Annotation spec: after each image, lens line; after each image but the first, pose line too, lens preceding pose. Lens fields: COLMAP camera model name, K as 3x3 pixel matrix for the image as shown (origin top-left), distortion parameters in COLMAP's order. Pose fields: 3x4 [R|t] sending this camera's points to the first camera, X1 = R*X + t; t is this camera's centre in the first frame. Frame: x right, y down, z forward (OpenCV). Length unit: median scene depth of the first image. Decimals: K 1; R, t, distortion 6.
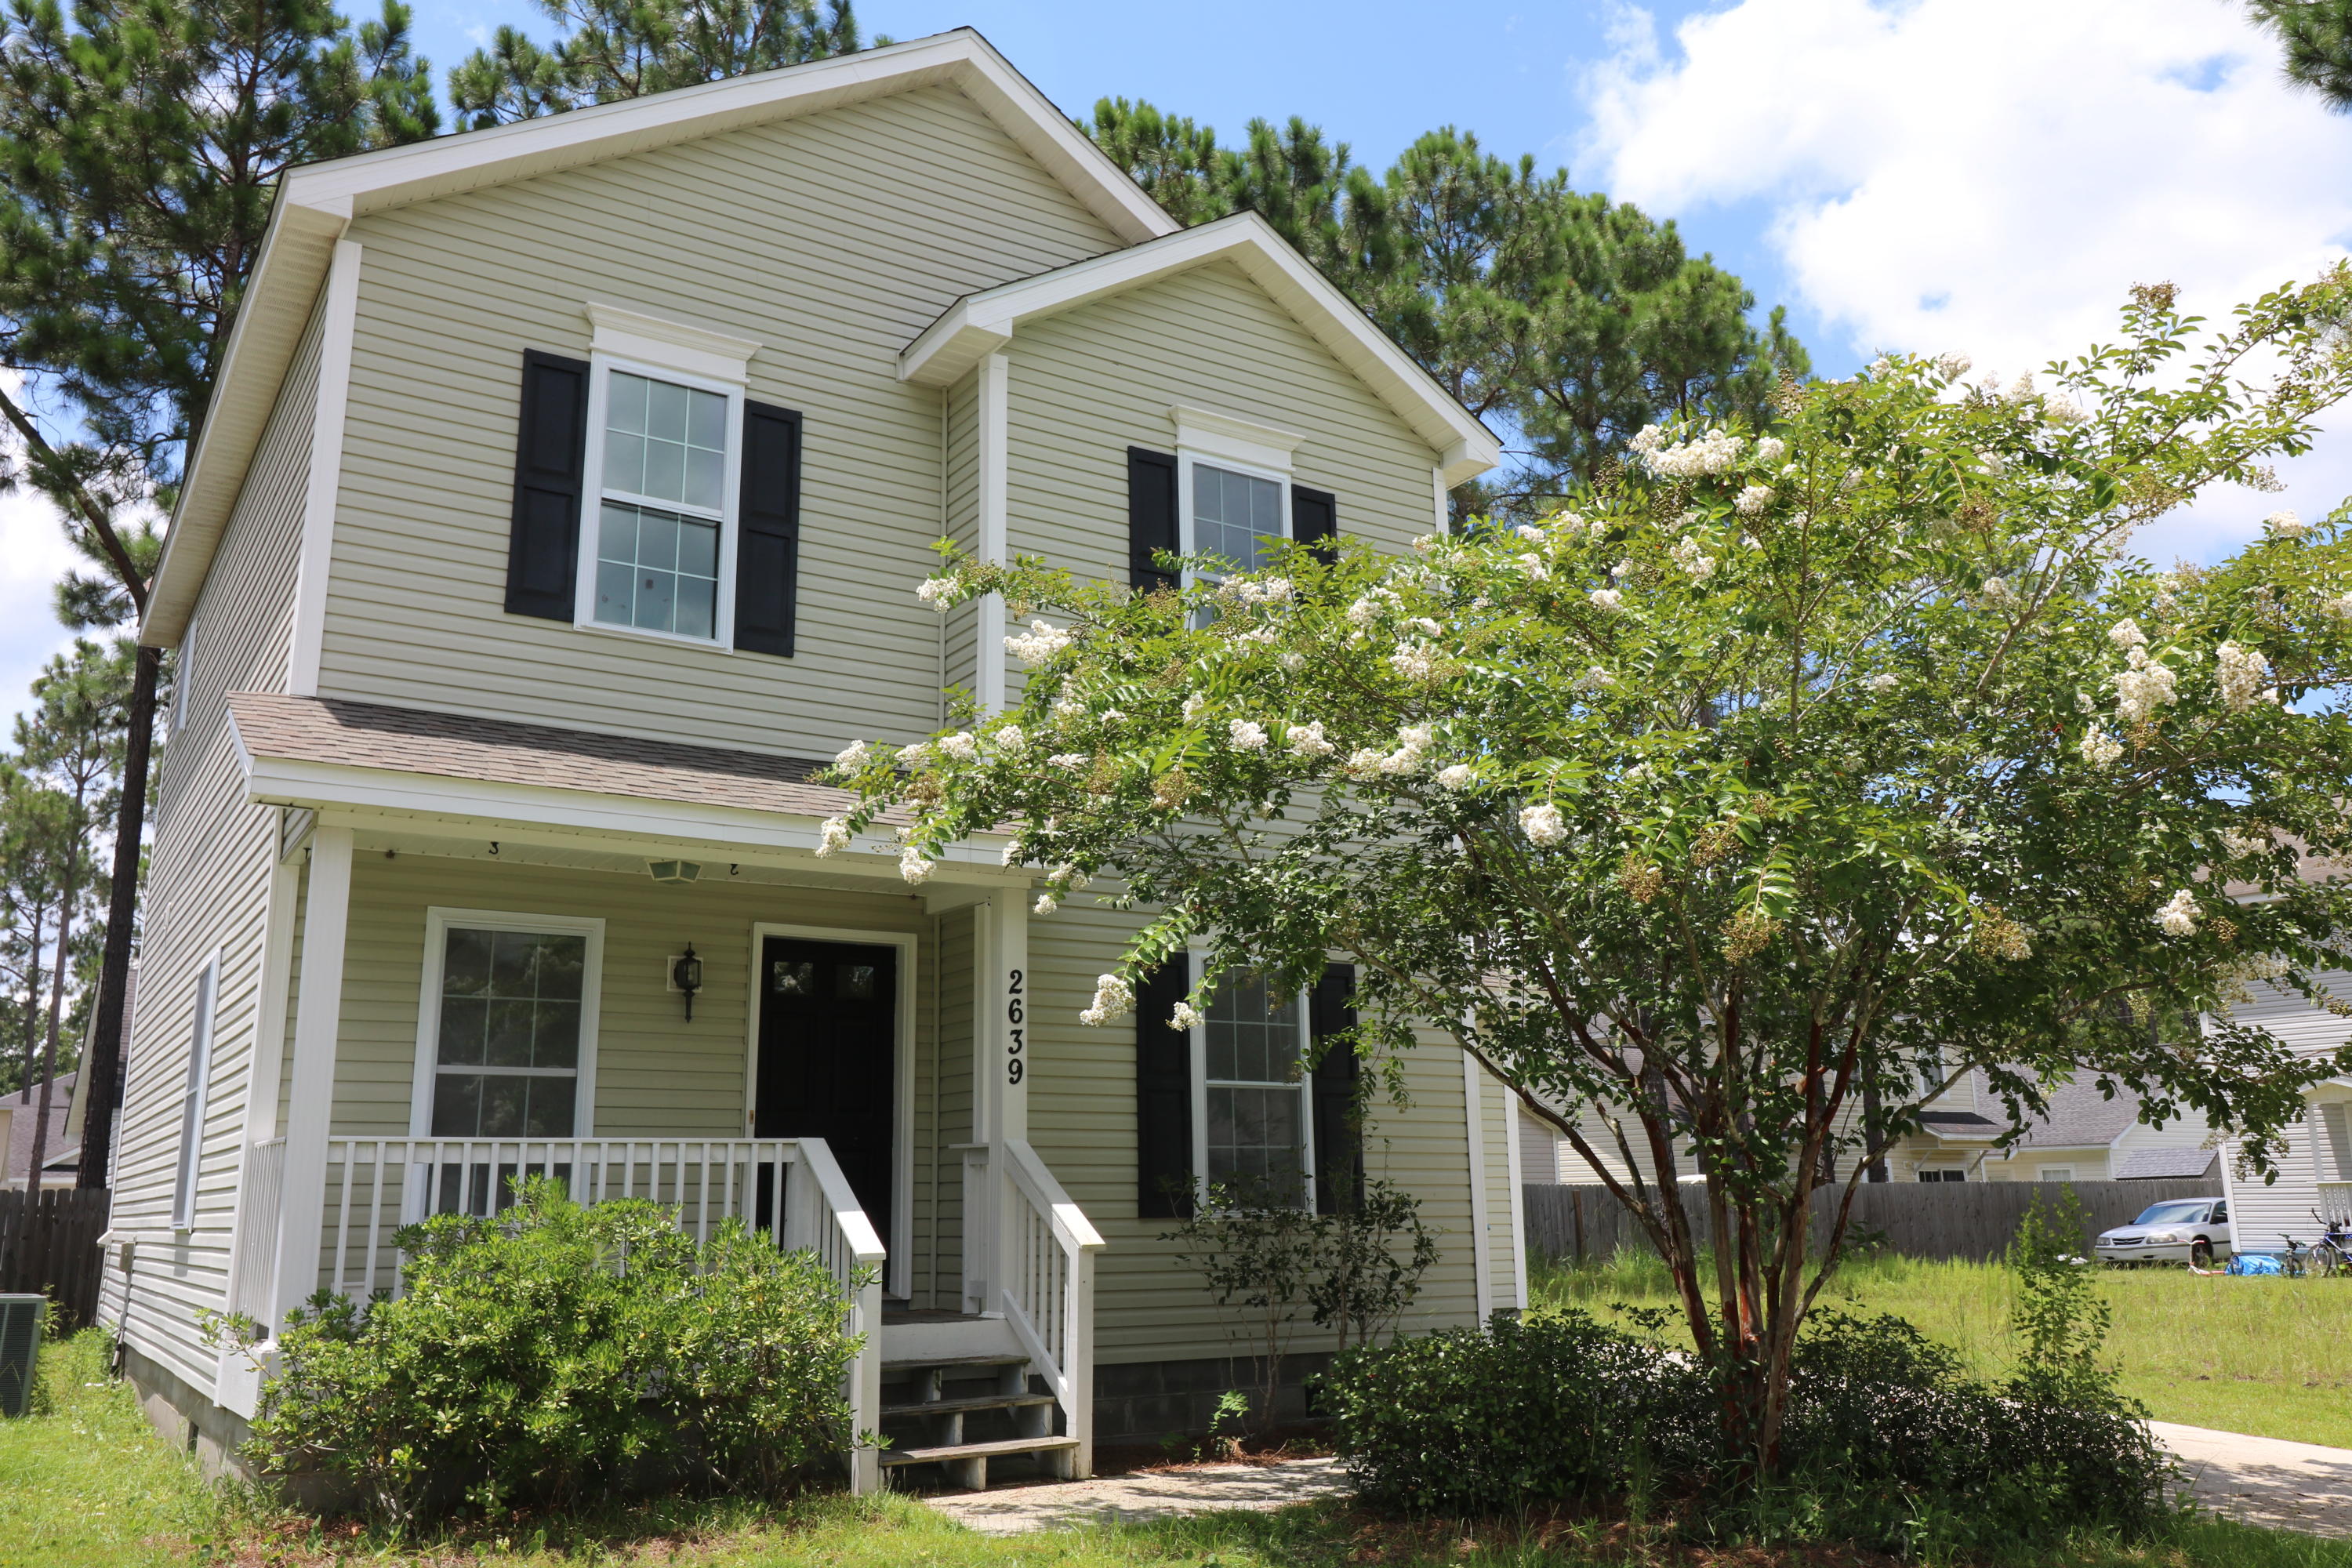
lens RADIAL K [[1875.1, 0, 1179.1], [0, 1875.1, 778.3], [0, 0, 1]] dist [0.006769, 0.009303]
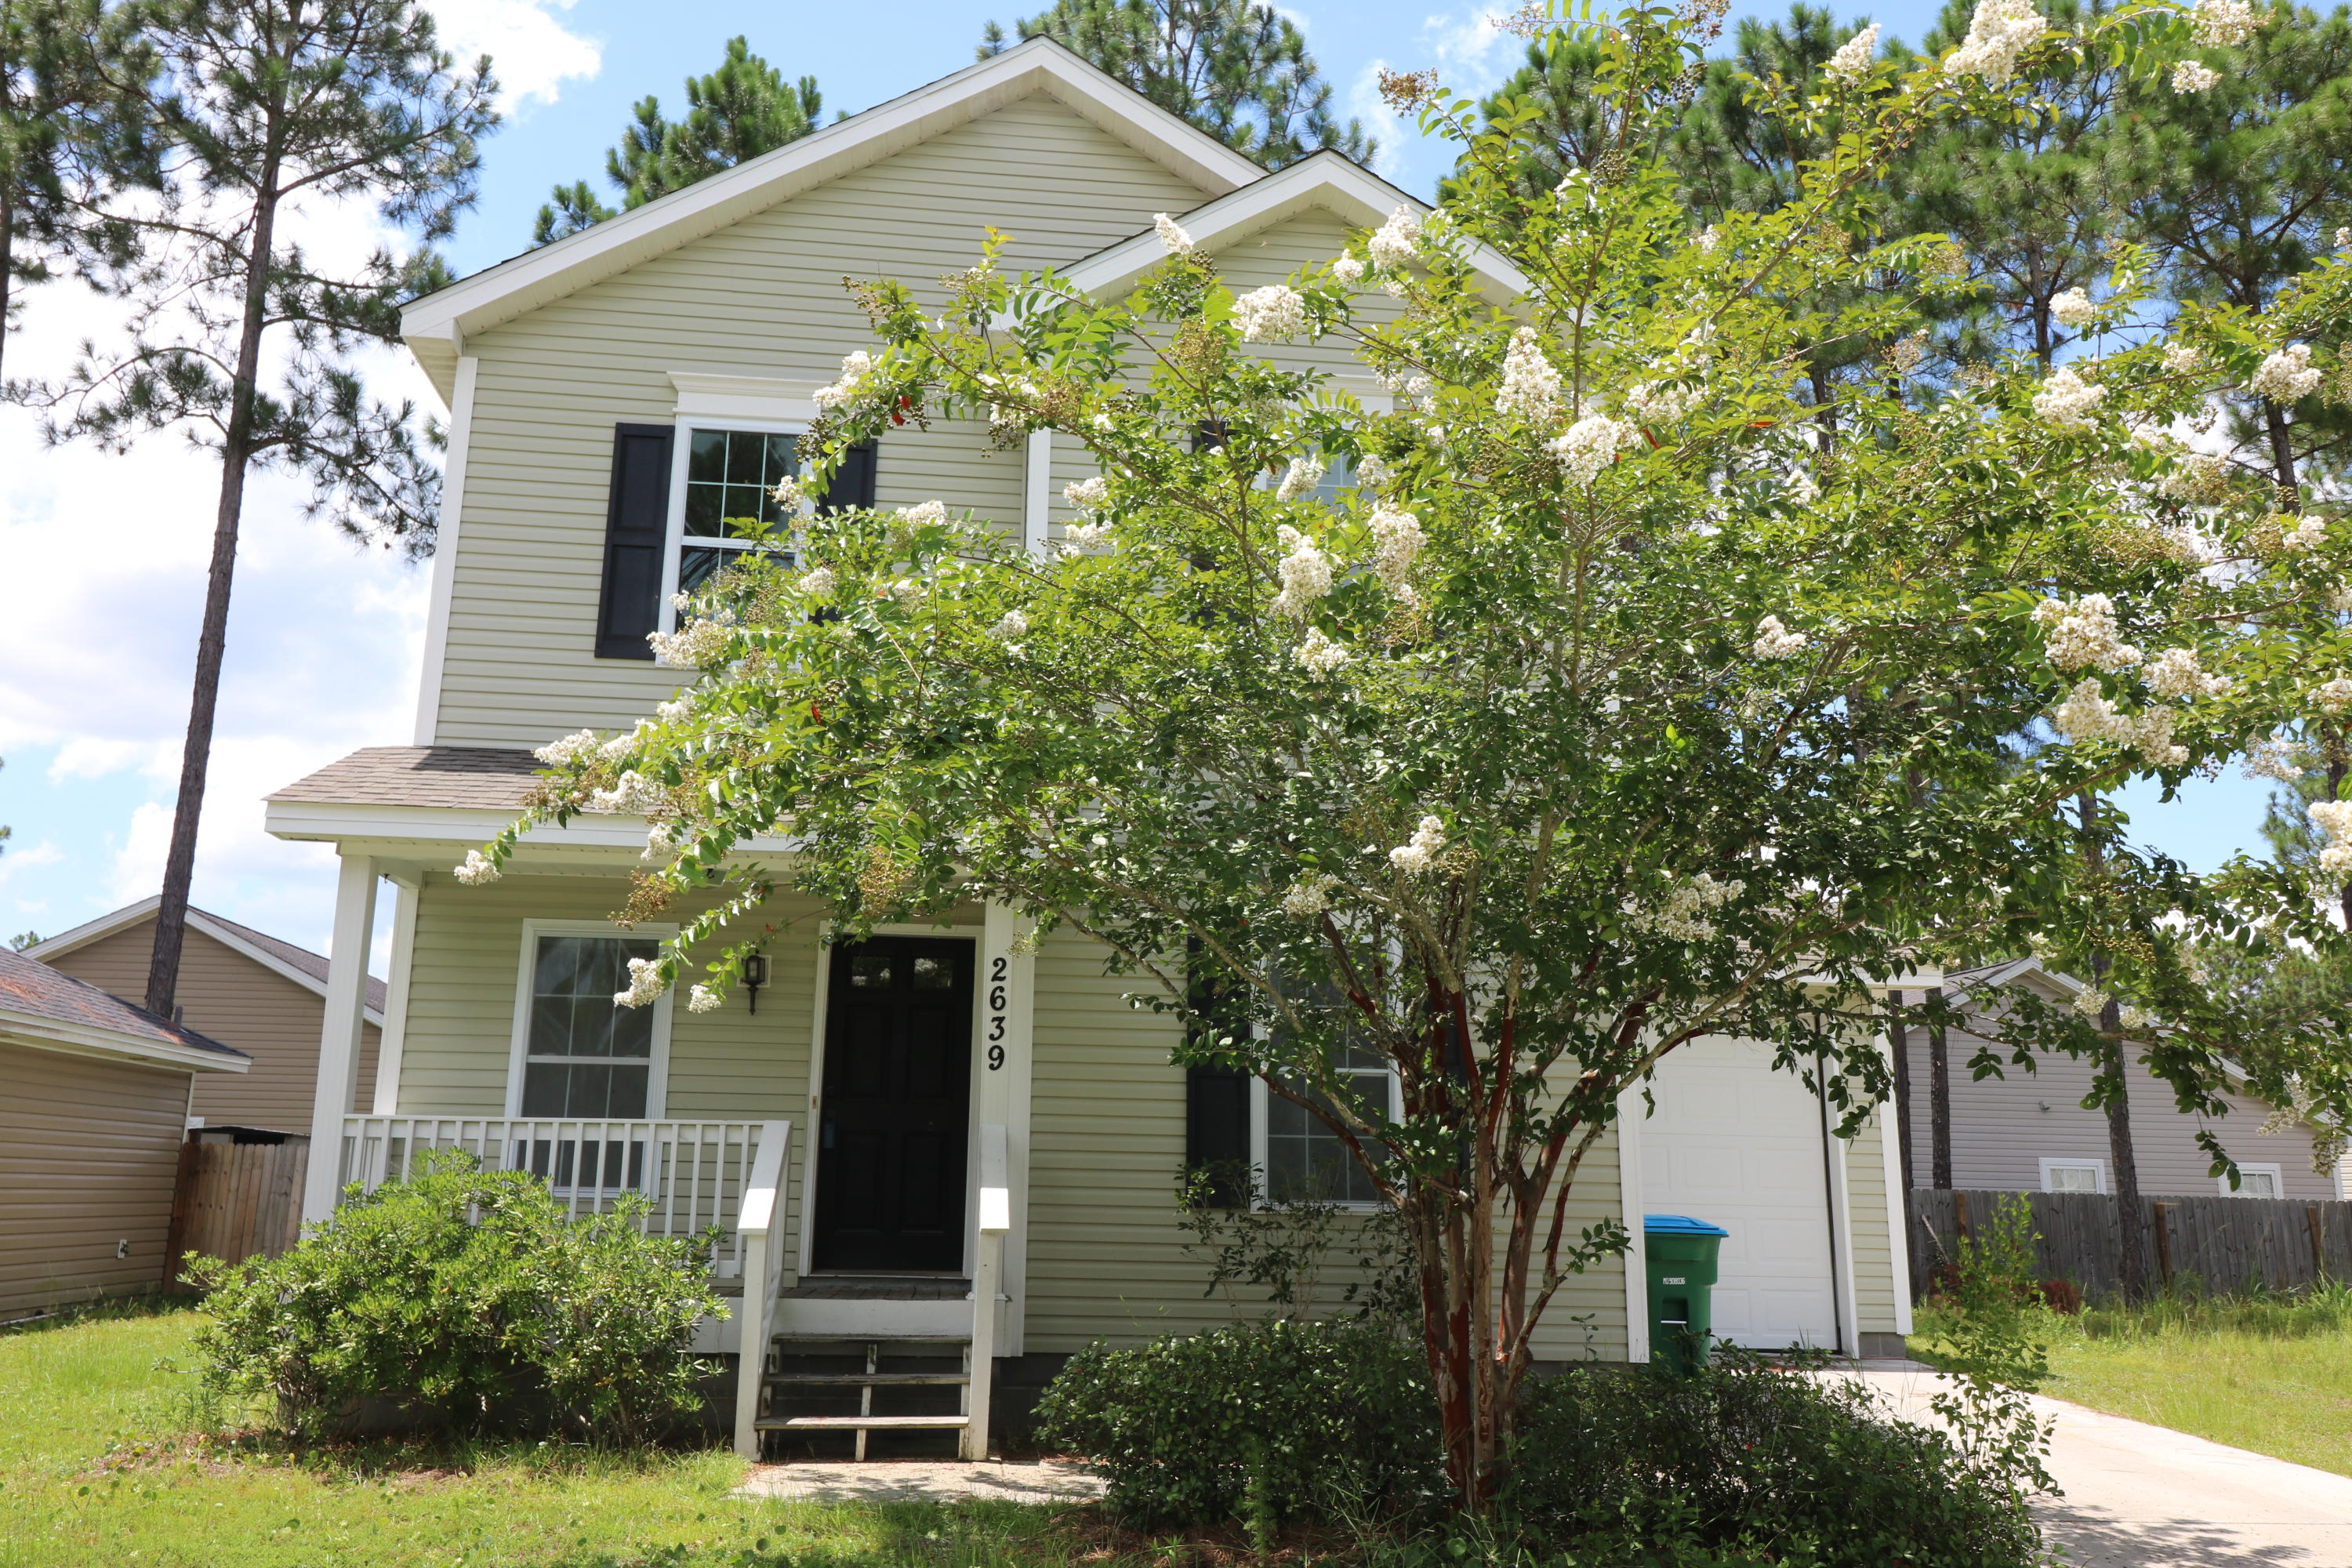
lens RADIAL K [[1875.1, 0, 1173.0], [0, 1875.1, 785.4], [0, 0, 1]] dist [0.006769, 0.009303]
pose [[0.895349, -0.070277, -0.439785, 0.462648], [0.073411, 0.997253, -0.009905, 0.026516], [0.439273, -0.023416, 0.898048, 0.134581]]
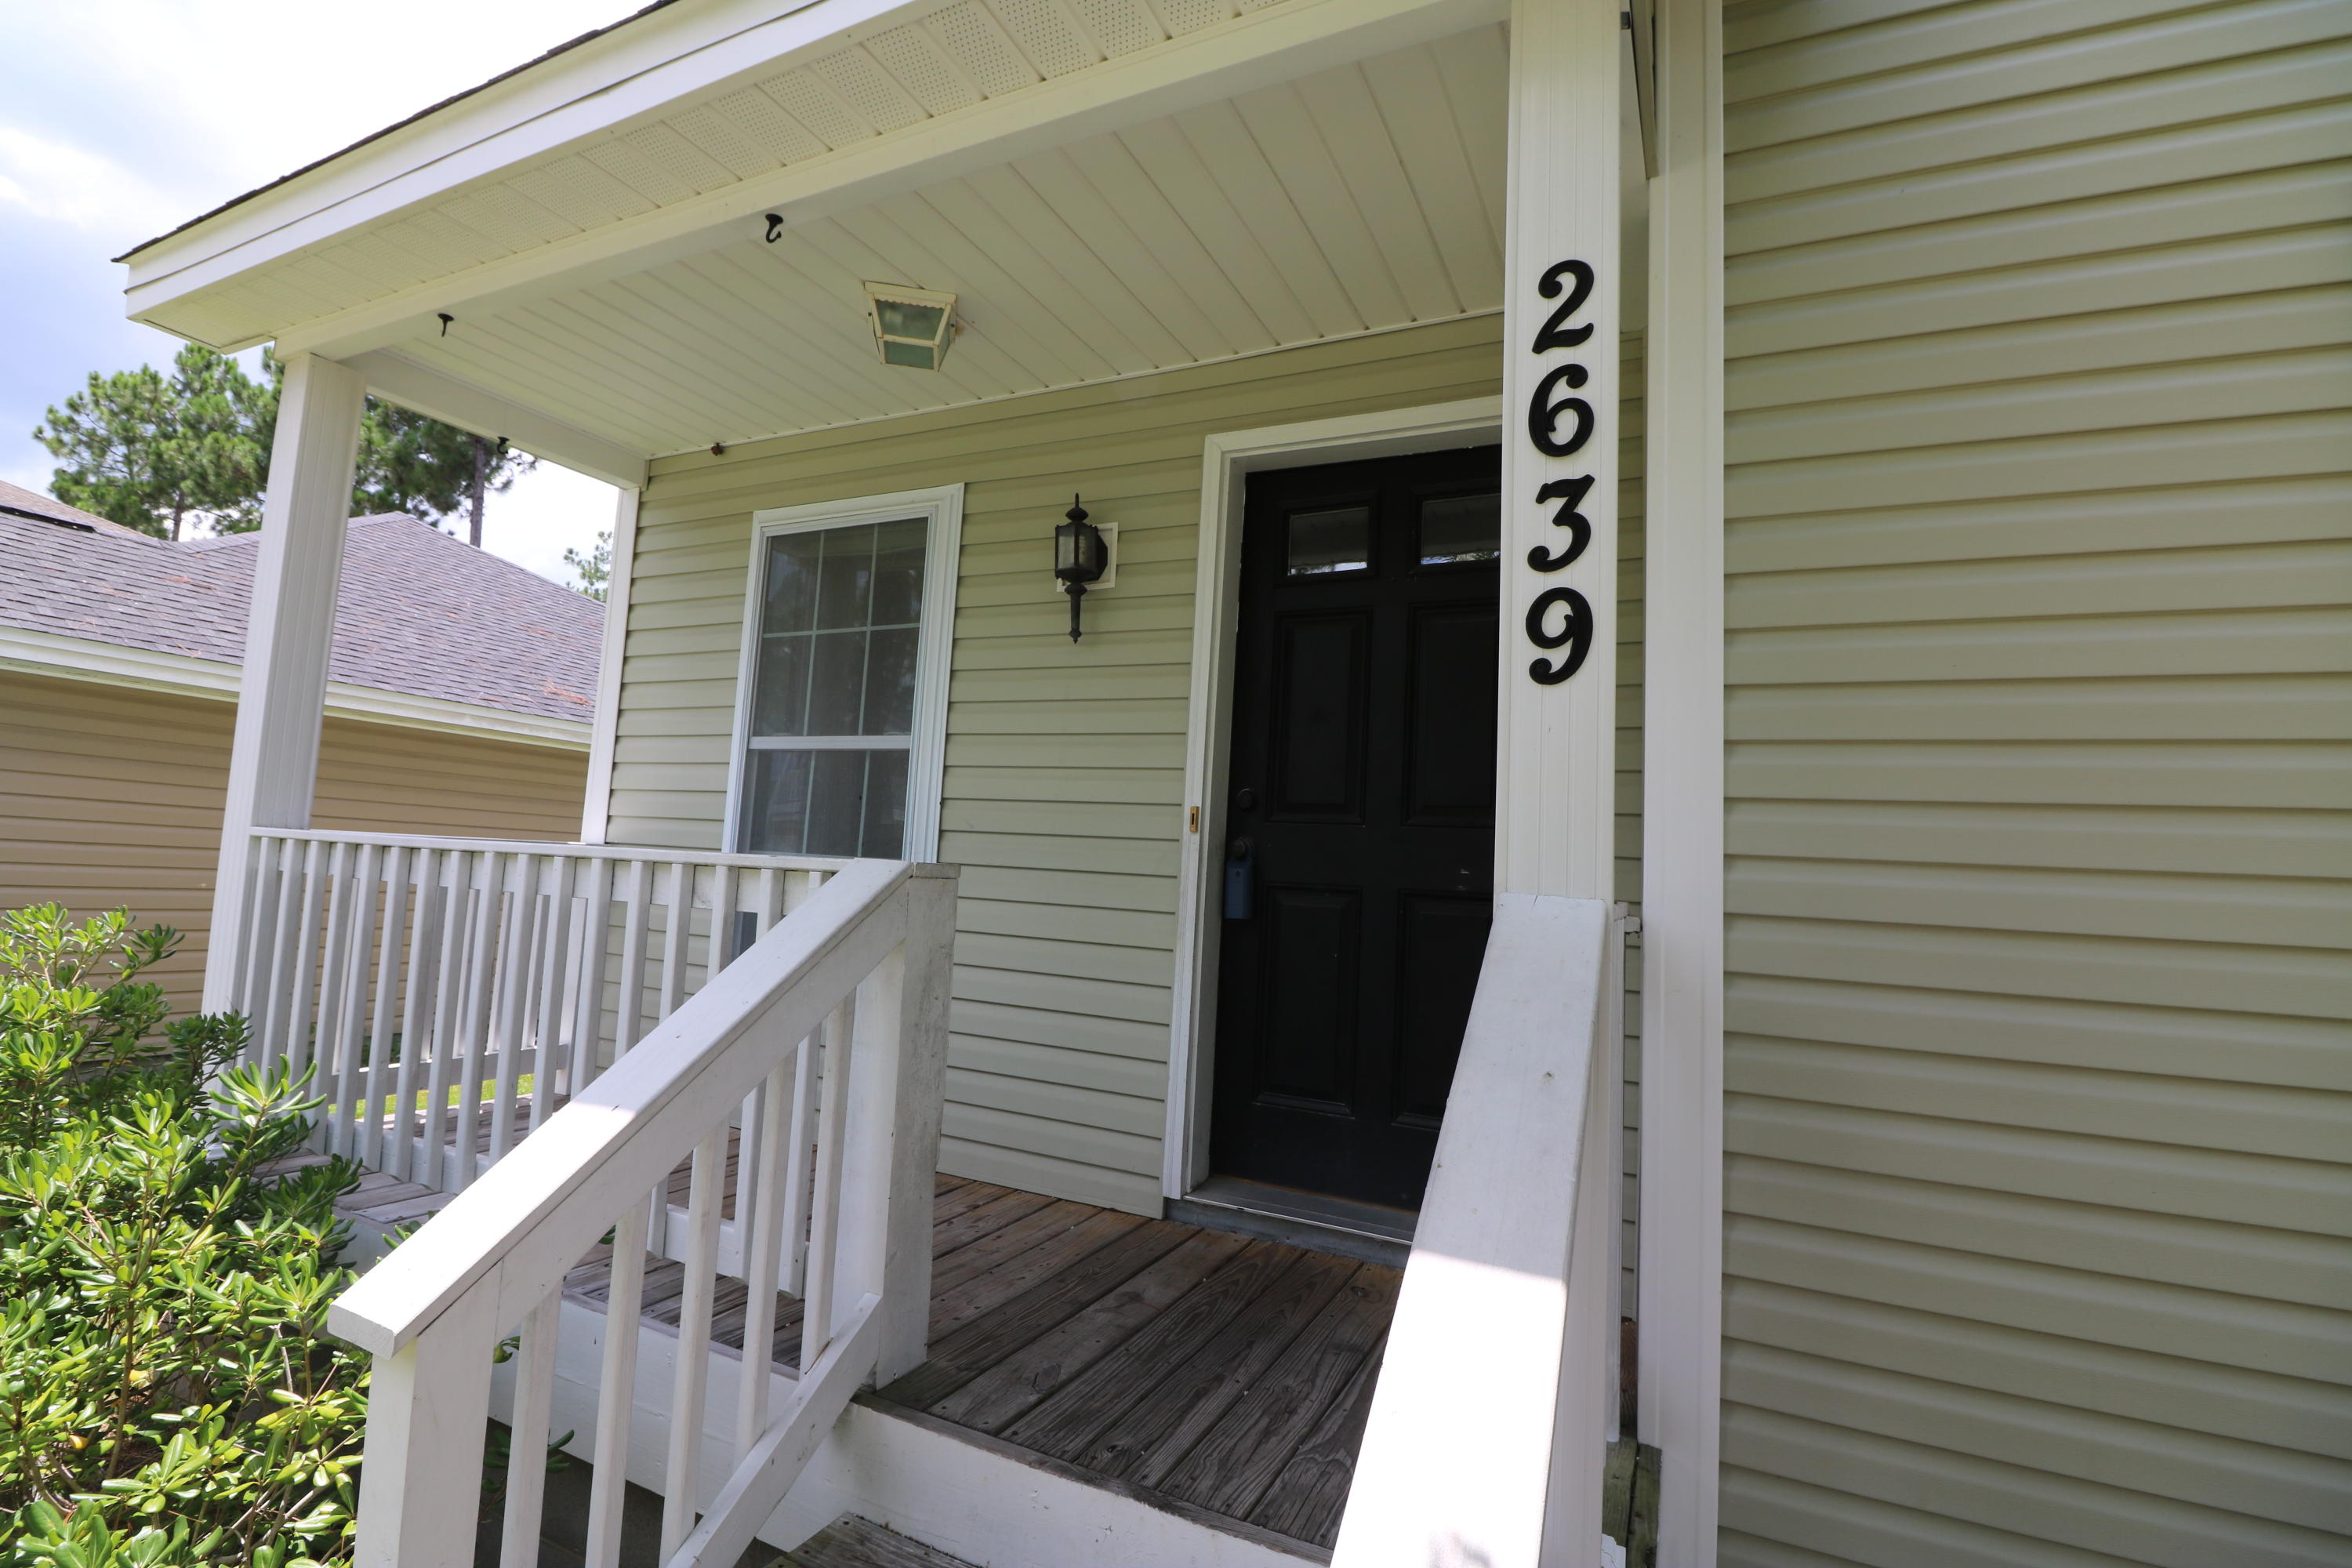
lens RADIAL K [[1078.3, 0, 1172.5], [0, 1078.3, 781.0], [0, 0, 1]] dist [0.000806, 0.000125]
pose [[0.525374, -0.034015, -0.850191, 0.010862], [0.133819, 0.990069, 0.043082, 0.164974], [0.840283, -0.136406, 0.524708, 0.887125]]
